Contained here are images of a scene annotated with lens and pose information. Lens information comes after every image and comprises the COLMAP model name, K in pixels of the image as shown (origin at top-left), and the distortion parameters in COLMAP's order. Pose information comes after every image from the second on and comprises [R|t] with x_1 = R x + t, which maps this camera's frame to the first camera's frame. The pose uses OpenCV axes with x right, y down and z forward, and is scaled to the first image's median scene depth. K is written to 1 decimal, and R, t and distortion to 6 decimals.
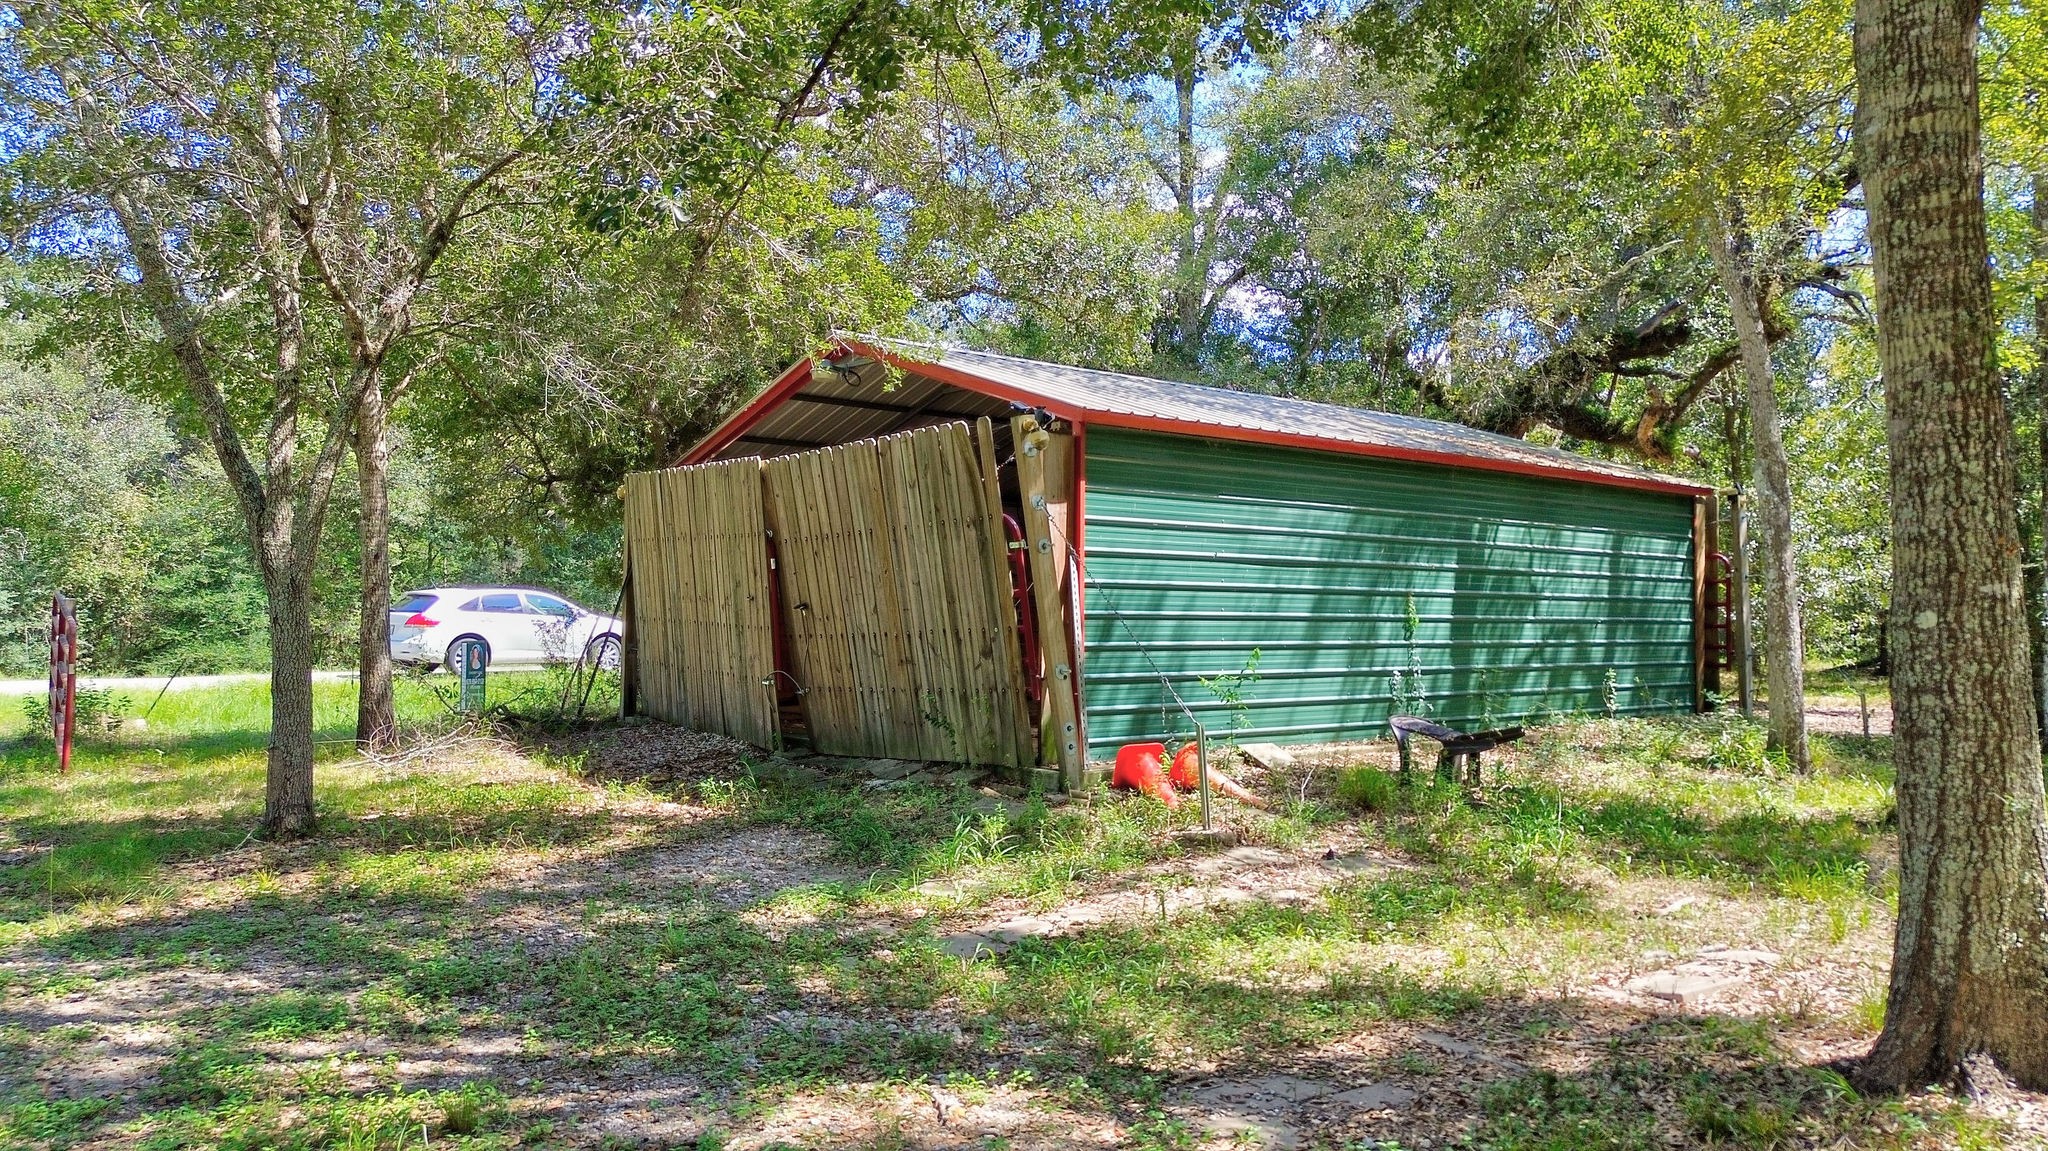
lens RADIAL K [[1432.4, 0, 1018.9], [0, 1432.4, 567.8], [0, 0, 1]] dist [0.055631, -0.045942]
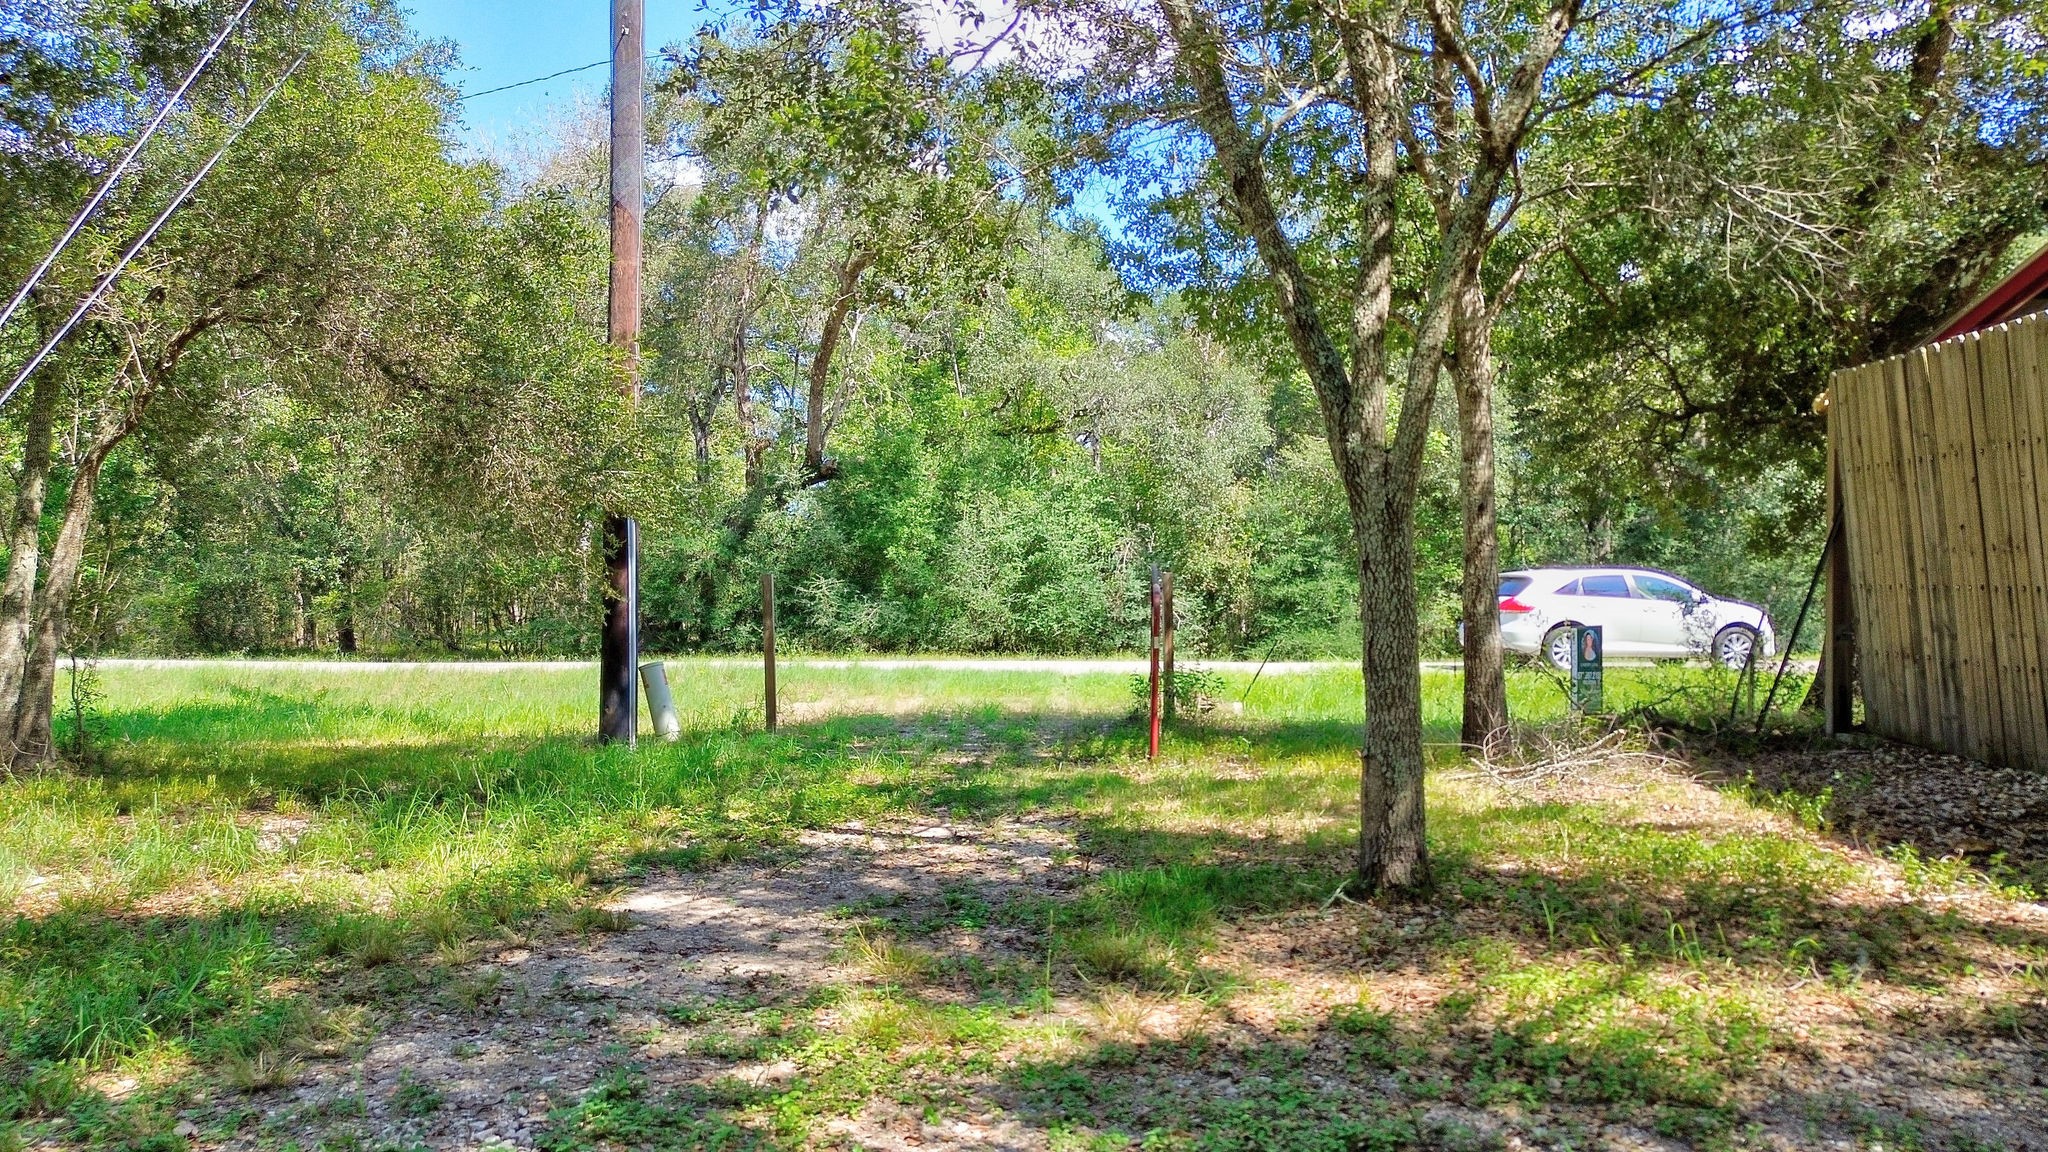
lens RADIAL K [[1432.4, 0, 1018.9], [0, 1432.4, 568.3], [0, 0, 1]] dist [0.055631, -0.045942]
pose [[0.759472, -0.018234, -0.650285, -0.114341], [0.018402, 0.999809, -0.006543, 0.022229], [0.650280, -0.006998, 0.759663, 0.219703]]
